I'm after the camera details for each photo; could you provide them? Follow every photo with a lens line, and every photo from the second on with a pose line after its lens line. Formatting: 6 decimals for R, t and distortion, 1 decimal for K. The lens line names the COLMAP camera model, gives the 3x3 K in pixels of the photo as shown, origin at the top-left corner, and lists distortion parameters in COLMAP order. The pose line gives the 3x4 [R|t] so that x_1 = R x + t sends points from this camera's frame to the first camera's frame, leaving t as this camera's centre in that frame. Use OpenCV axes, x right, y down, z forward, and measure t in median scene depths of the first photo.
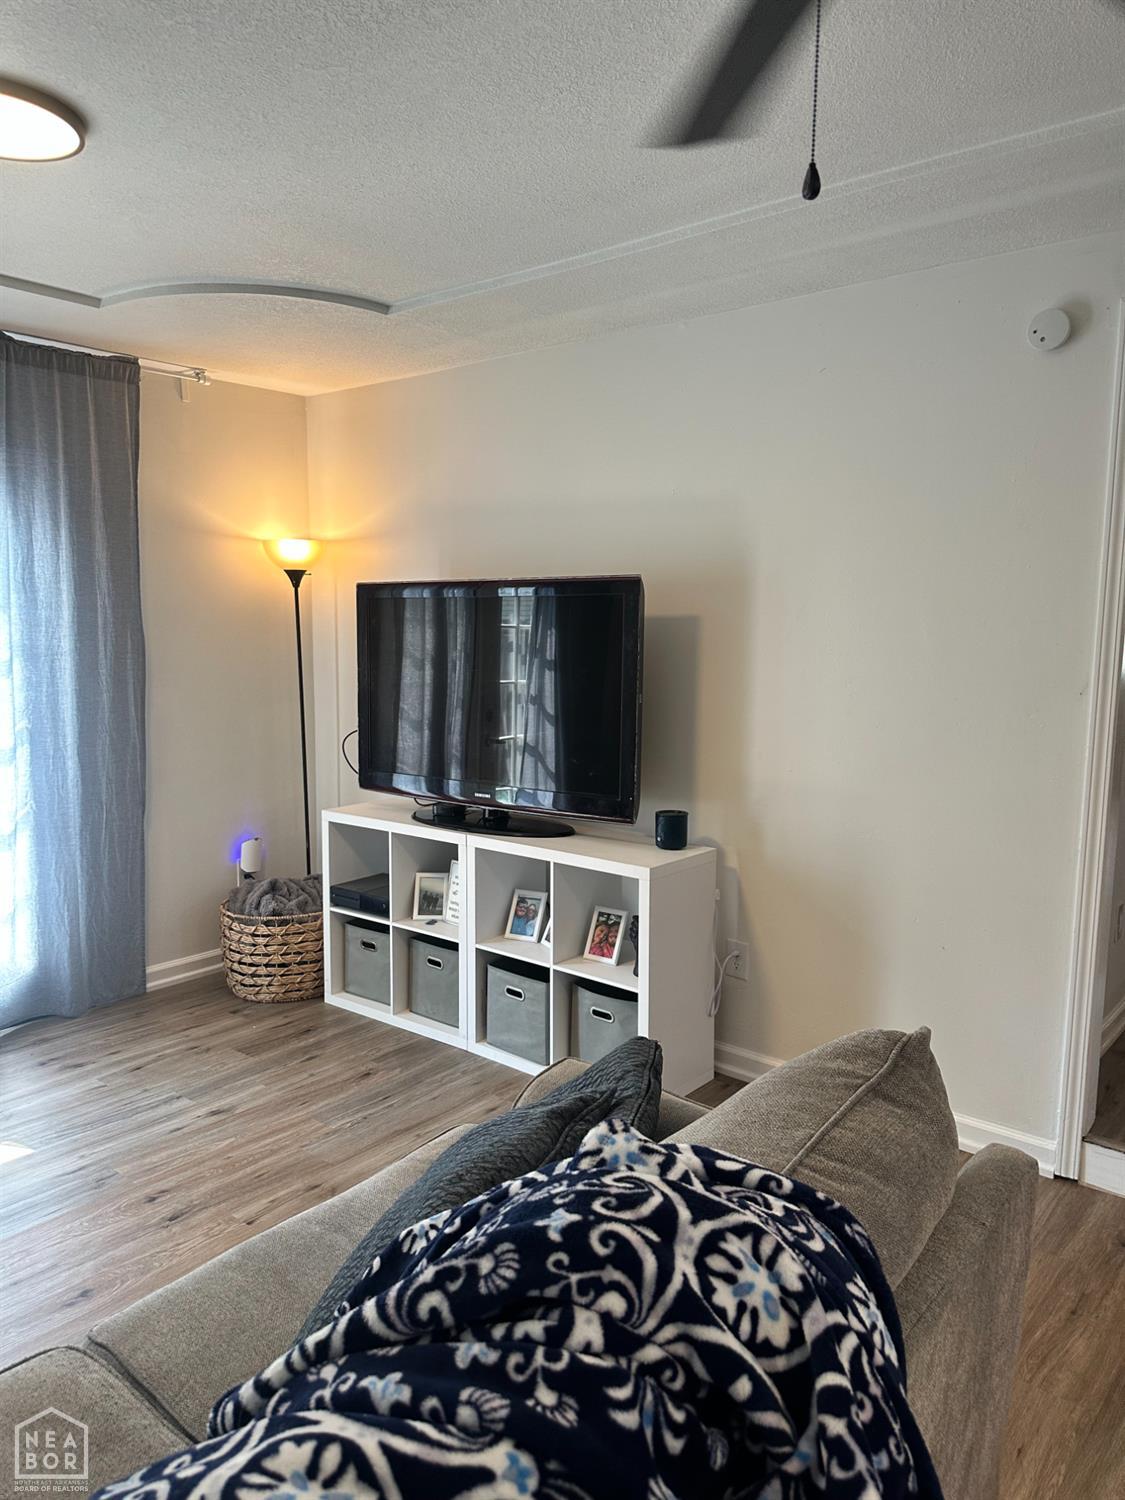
lens RADIAL K [[1055.1, 0, 592.4], [0, 1055.1, 754.2], [0, 0, 1]] dist [0.063854, -0.068985]
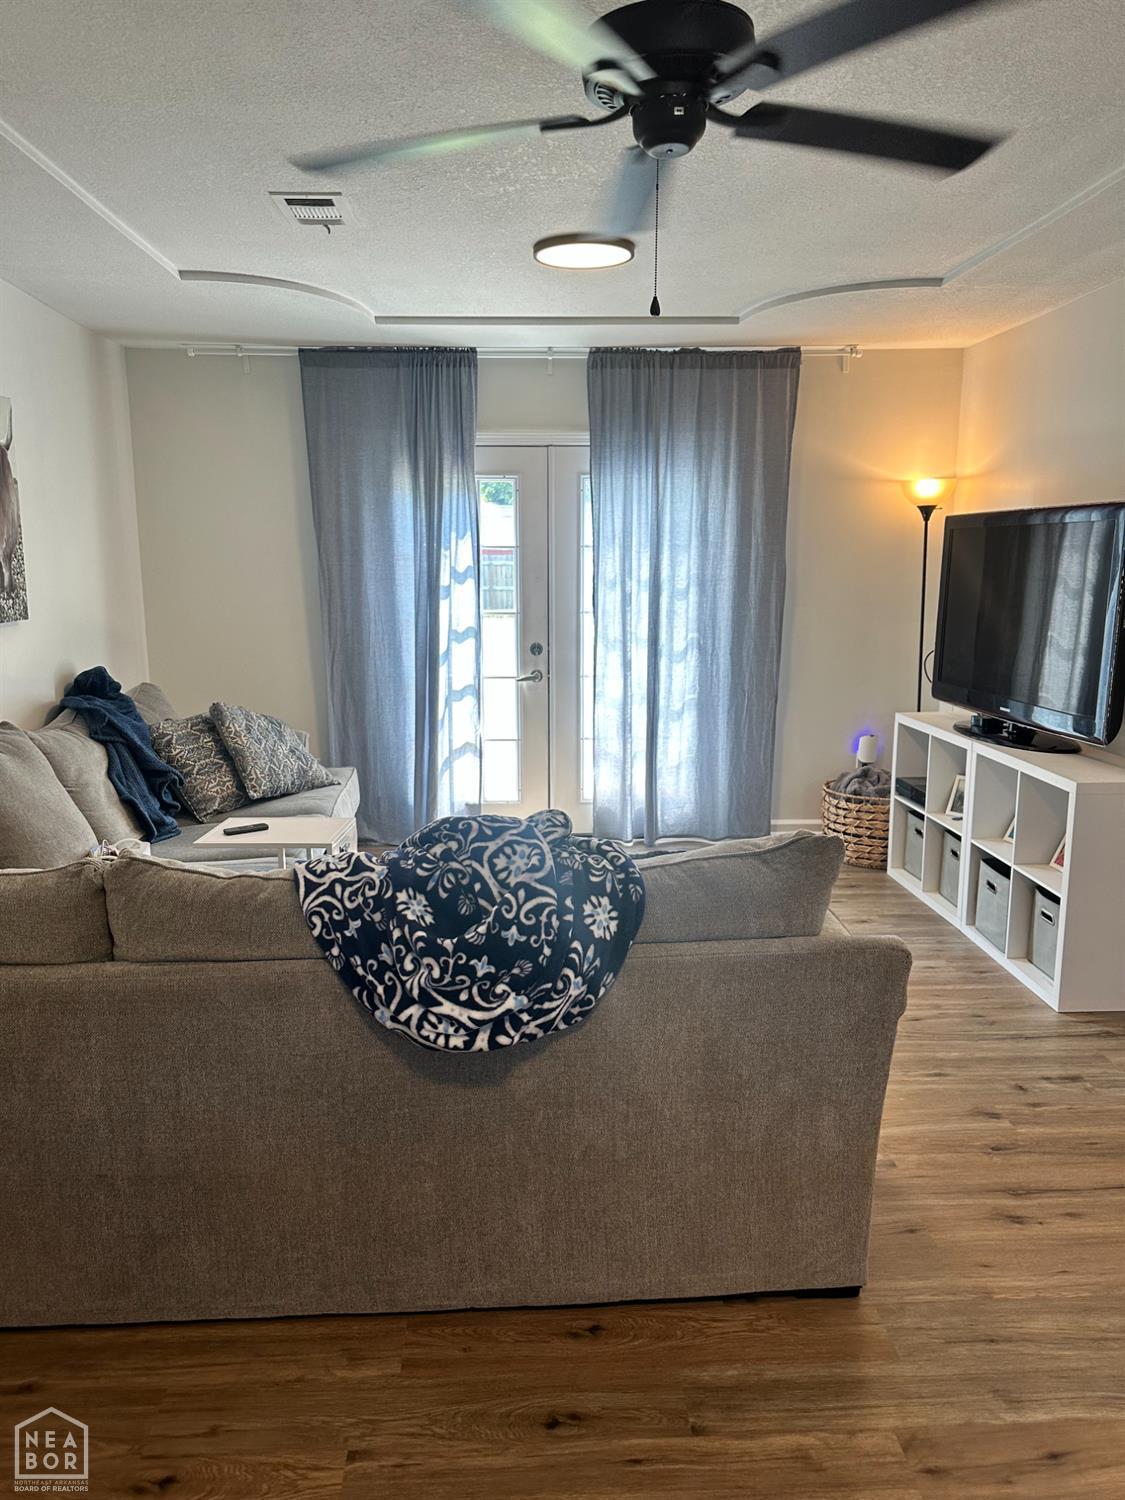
lens RADIAL K [[1026.5, 0, 563.9], [0, 1026.5, 752.9], [0, 0, 1]] dist [0.183659, -0.346770]
pose [[0.684045, 0.129445, -0.717863, 0.357855], [-0.081817, 0.991534, 0.100830, 0.010413], [0.724837, -0.010238, 0.688844, -0.081457]]
